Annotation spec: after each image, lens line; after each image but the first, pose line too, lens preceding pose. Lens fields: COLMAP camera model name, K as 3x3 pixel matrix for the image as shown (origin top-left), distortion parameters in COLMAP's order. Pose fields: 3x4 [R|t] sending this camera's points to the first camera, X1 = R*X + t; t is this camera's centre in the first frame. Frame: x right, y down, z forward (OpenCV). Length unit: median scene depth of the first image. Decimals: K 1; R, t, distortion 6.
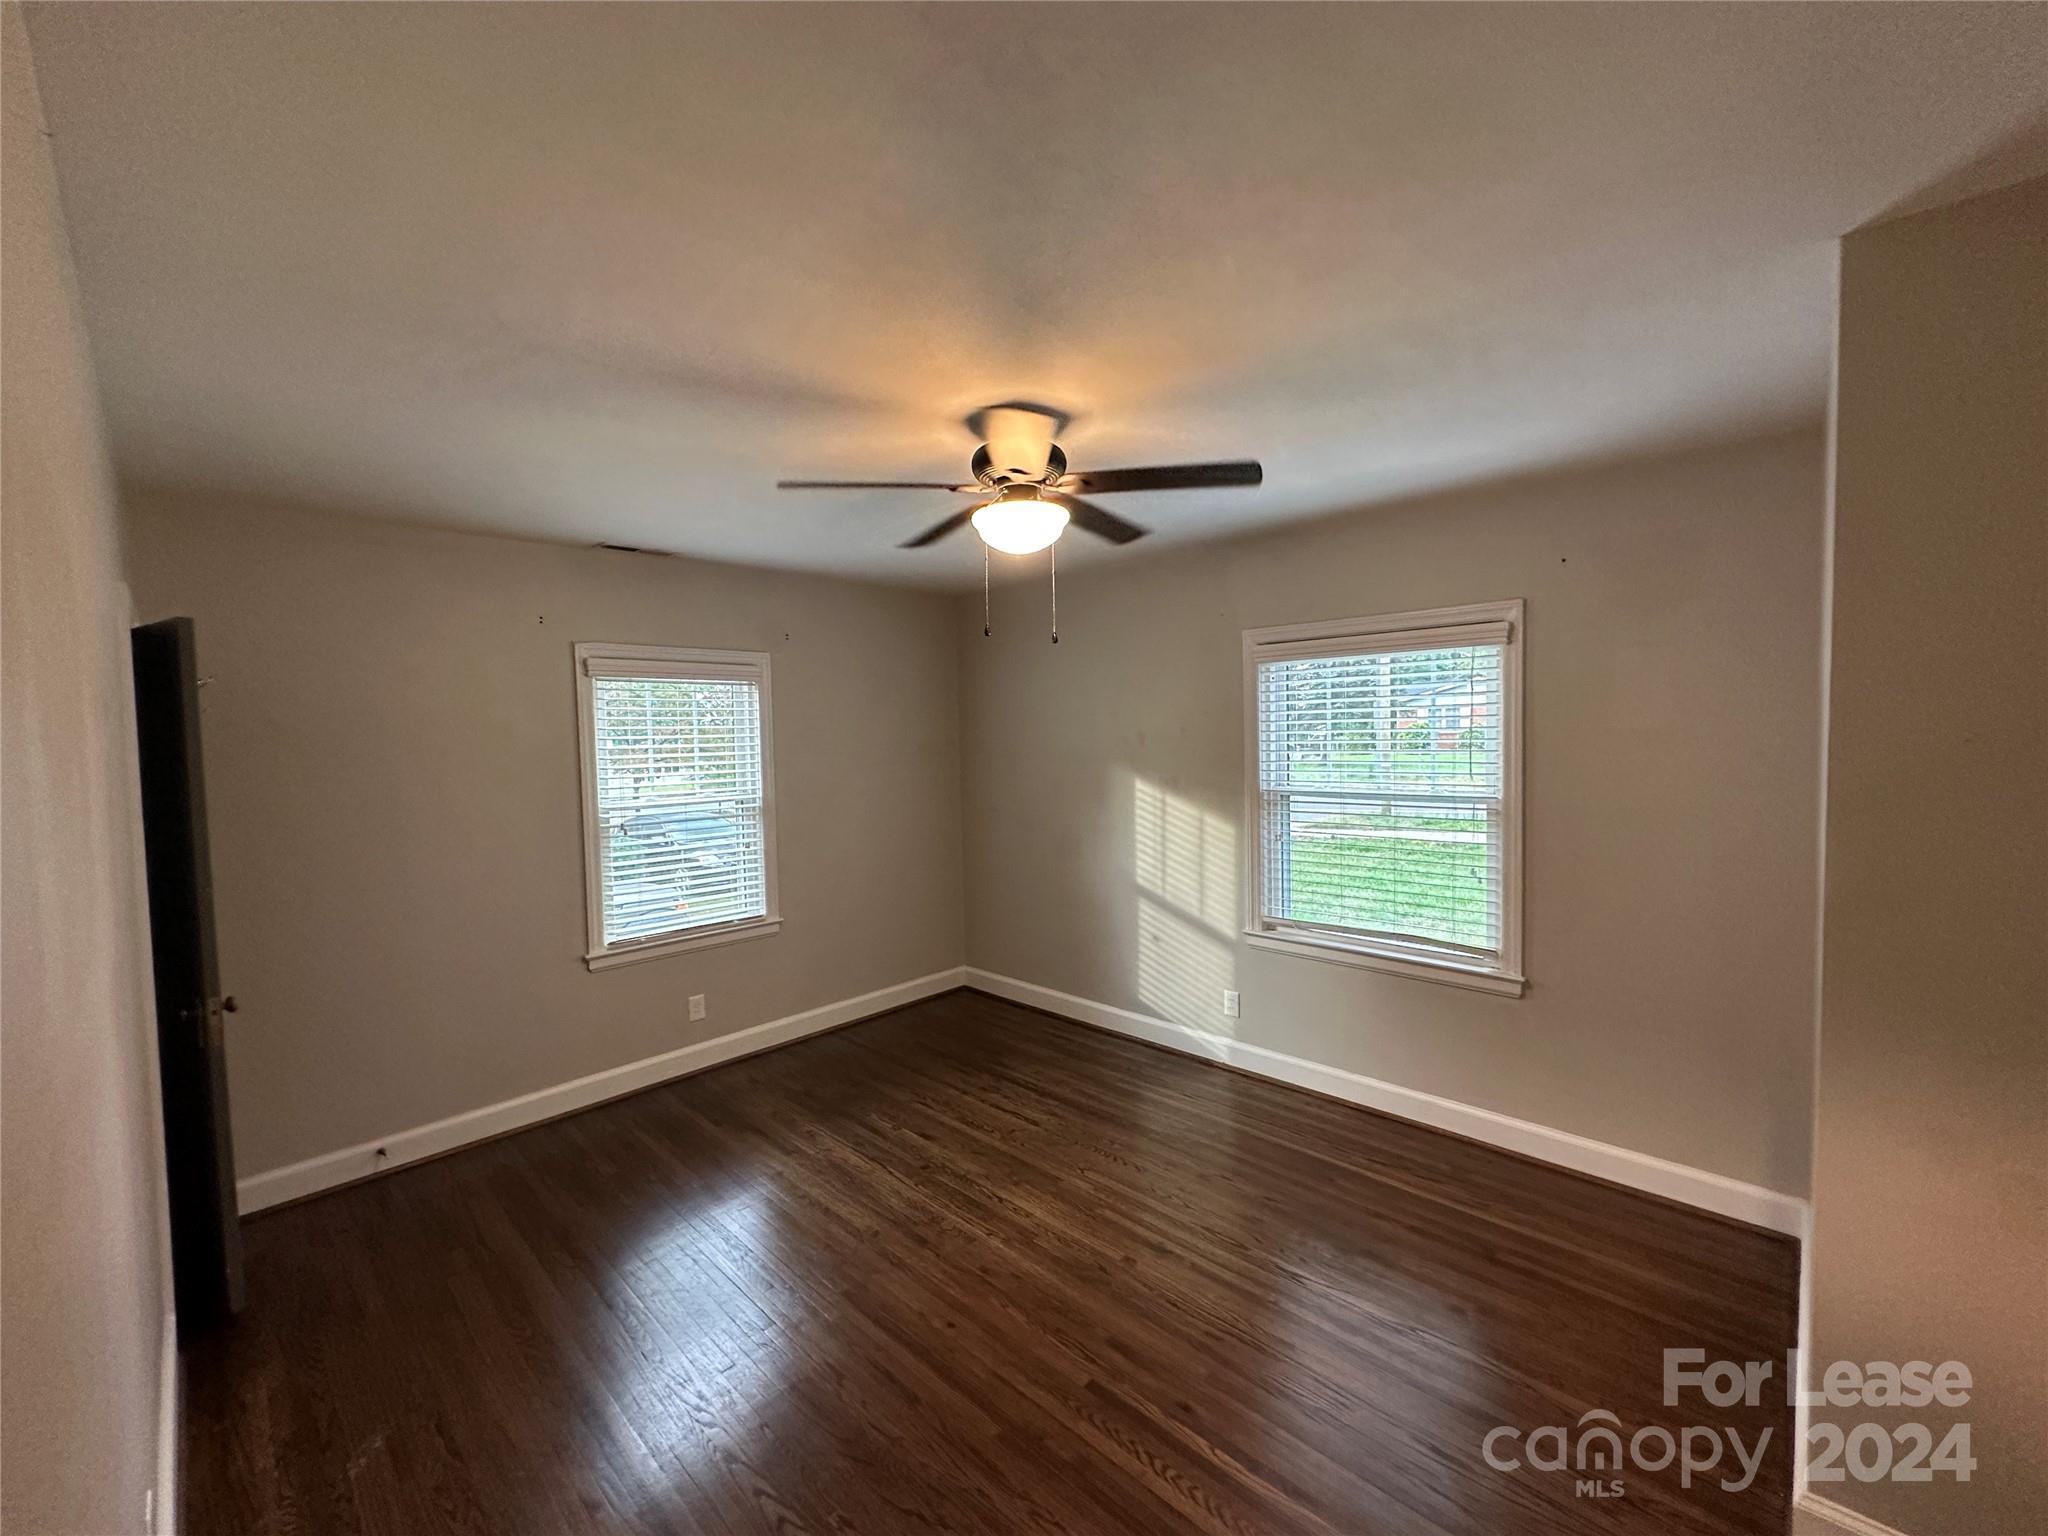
lens RADIAL K [[817.0, 0, 1023.6], [0, 817.0, 766.3], [0, 0, 1]] dist [-0.002126, 0.000069]
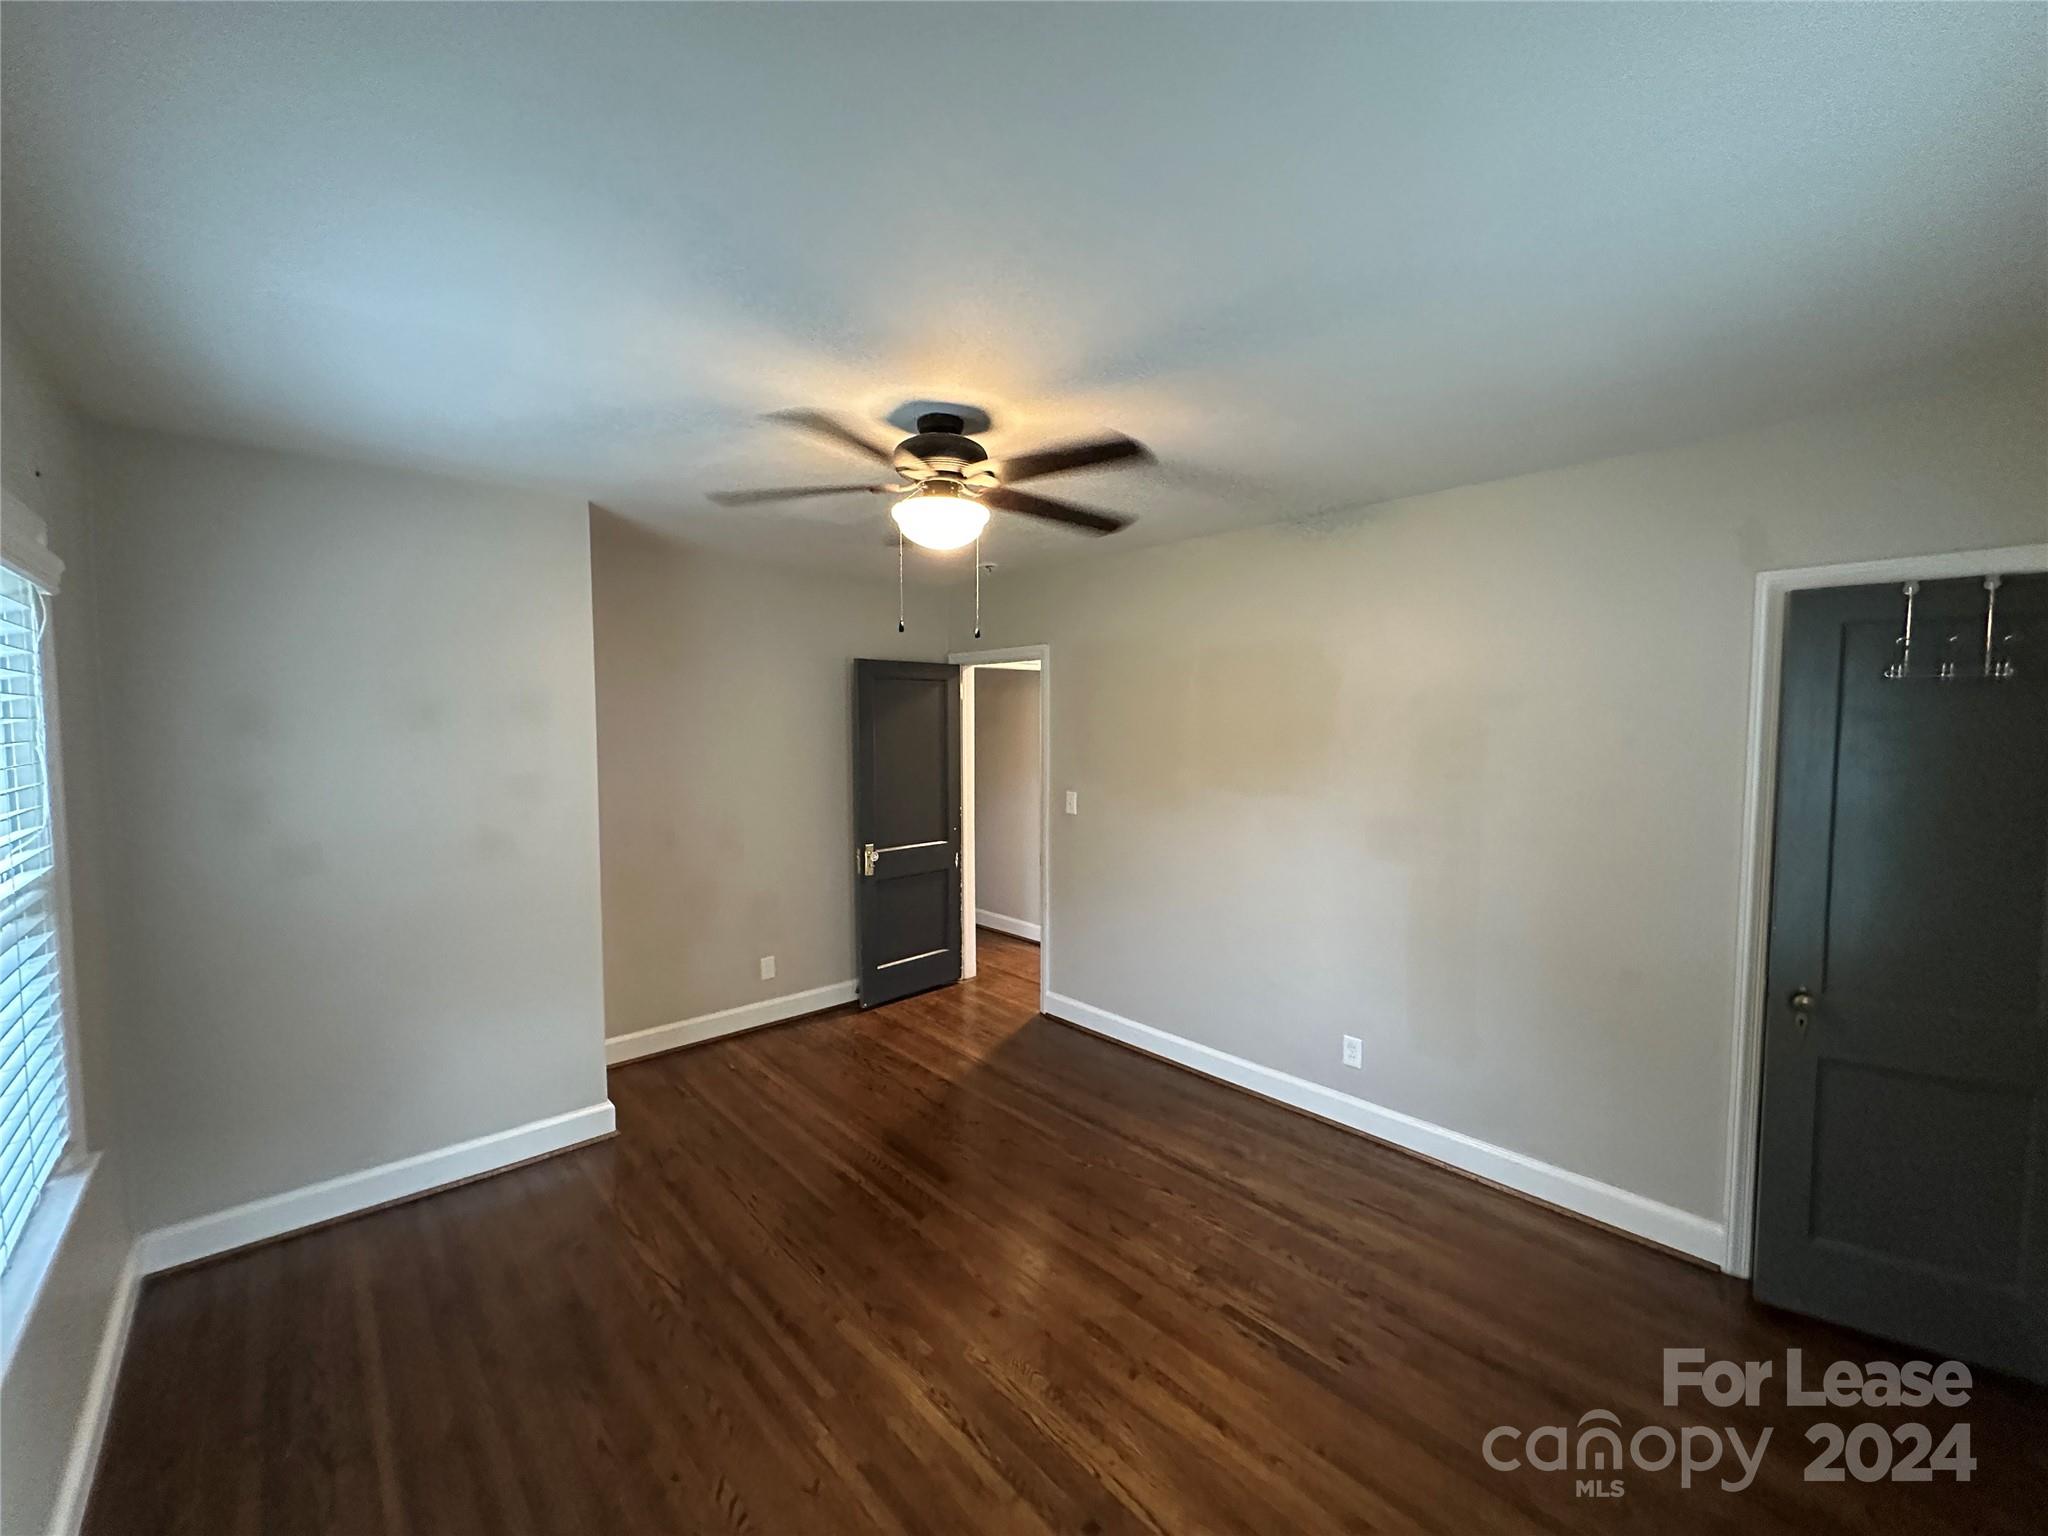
lens RADIAL K [[814.3, 0, 1021.7], [0, 814.3, 766.9], [0, 0, 1]] dist [-0.002398, 0.000308]
pose [[-0.997529, 0.019027, 0.067624, -0.101164], [0.025920, 0.994389, 0.102560, -0.058201], [-0.065293, 0.104059, -0.992426, 1.238852]]
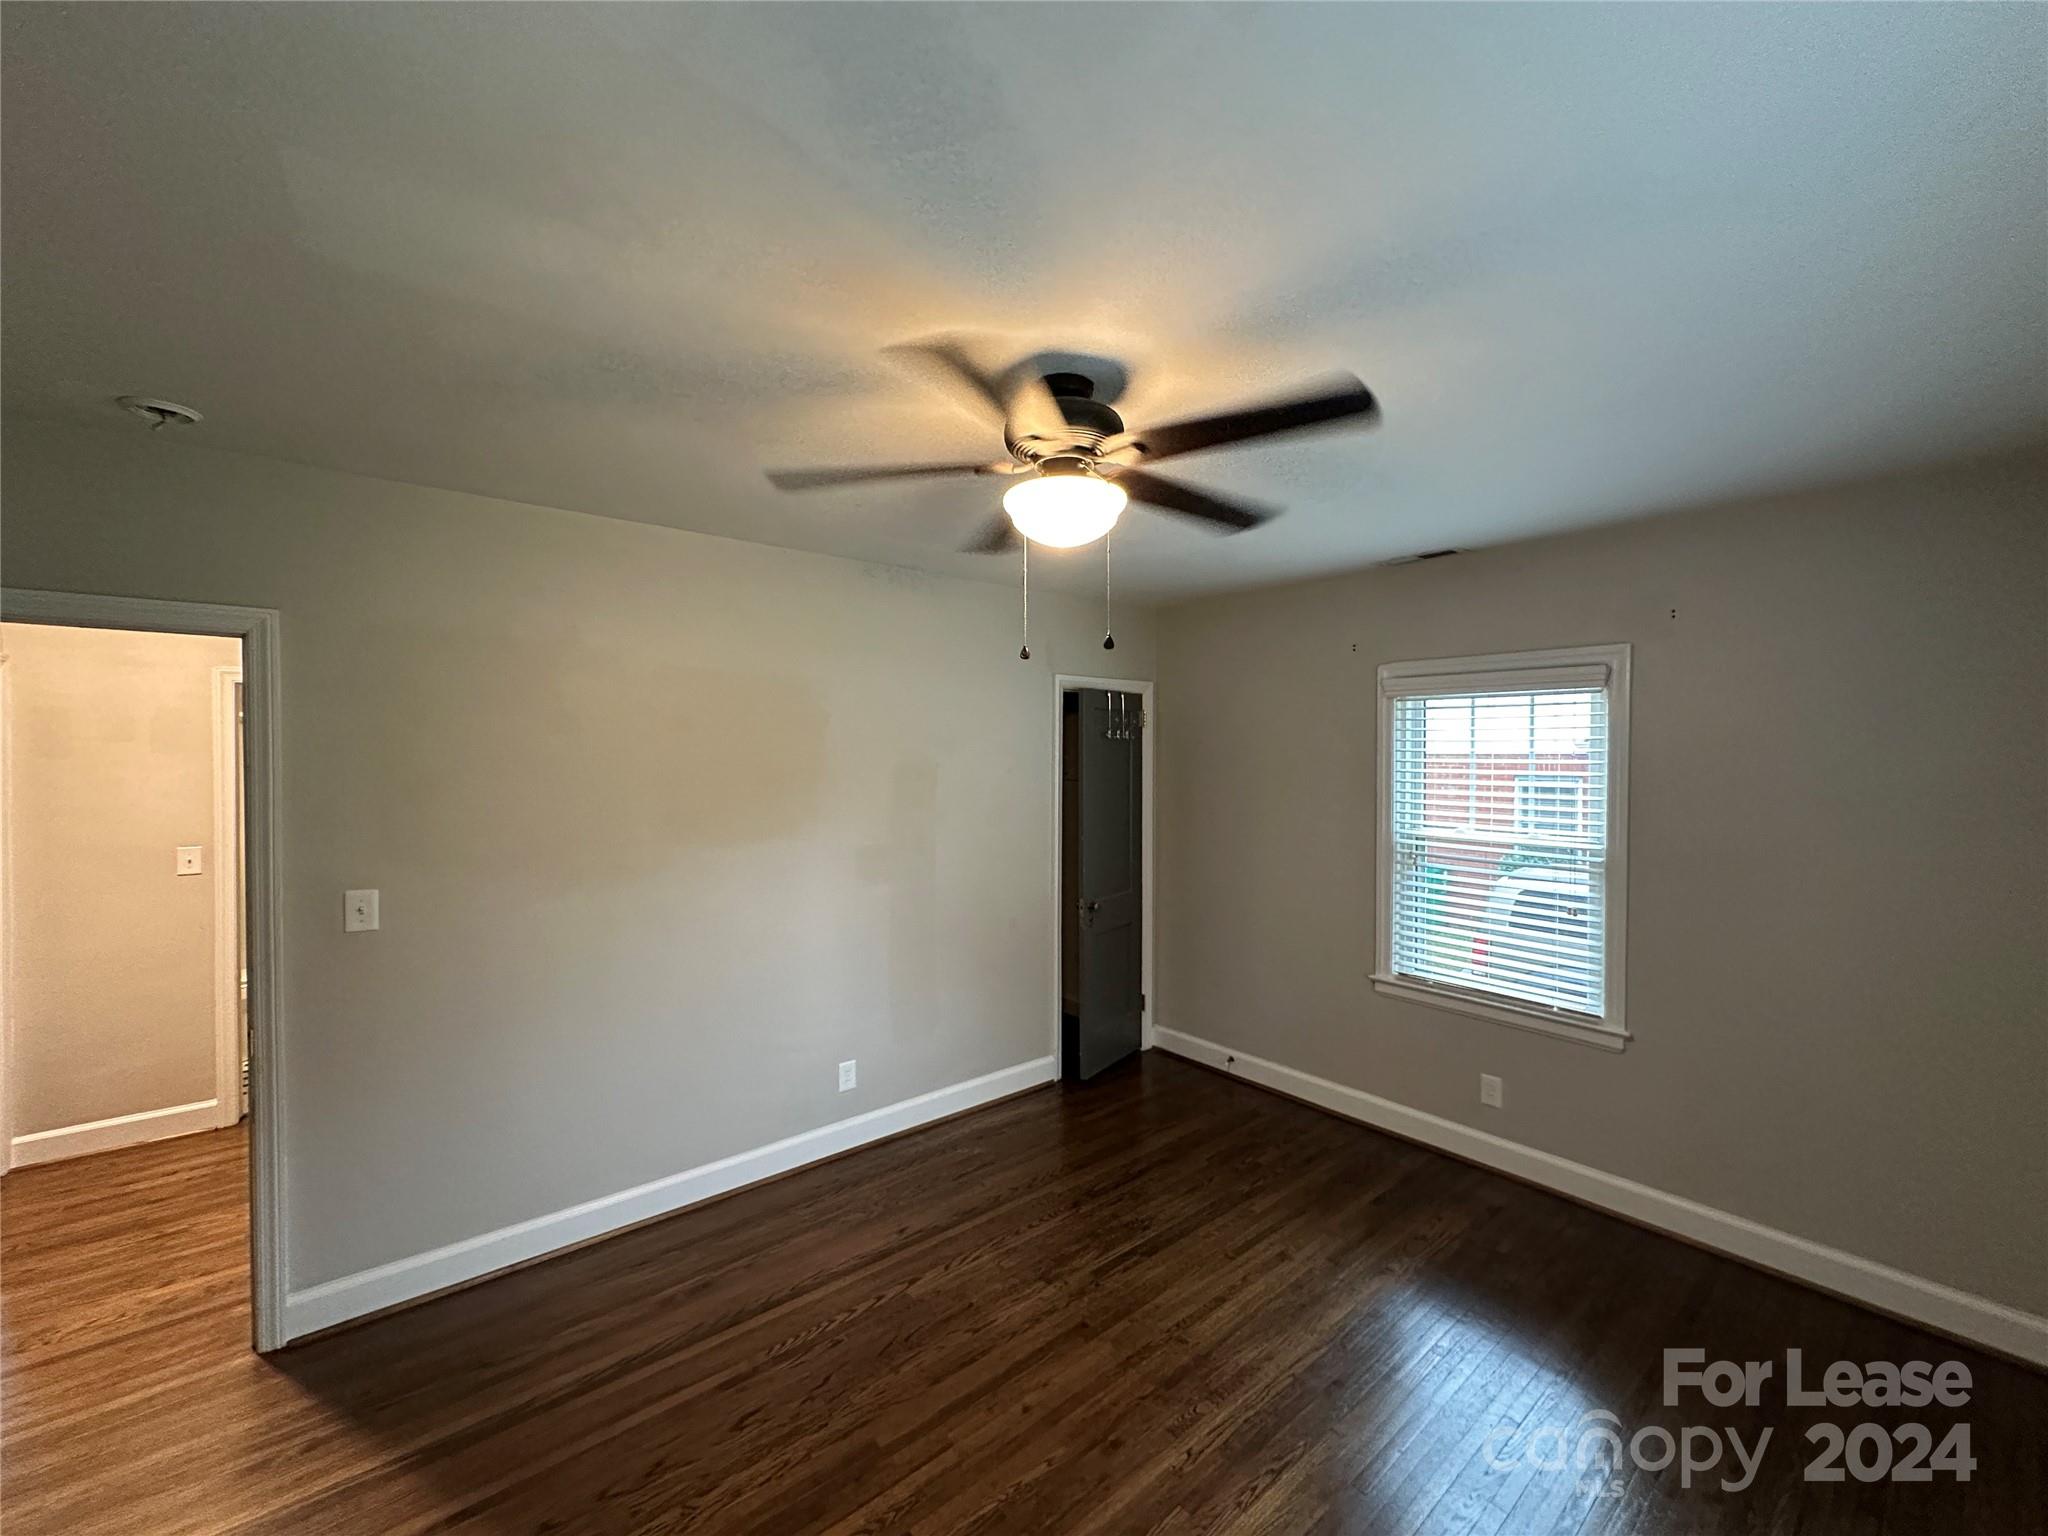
lens RADIAL K [[825.0, 0, 1019.7], [0, 825.0, 763.3], [0, 0, 1]] dist [0.002637, 0.000848]
pose [[-0.114714, 0.034493, -0.992800, 0.496313], [-0.043147, 0.998281, 0.039668, -0.047470], [0.992461, 0.047386, -0.113029, 0.651192]]
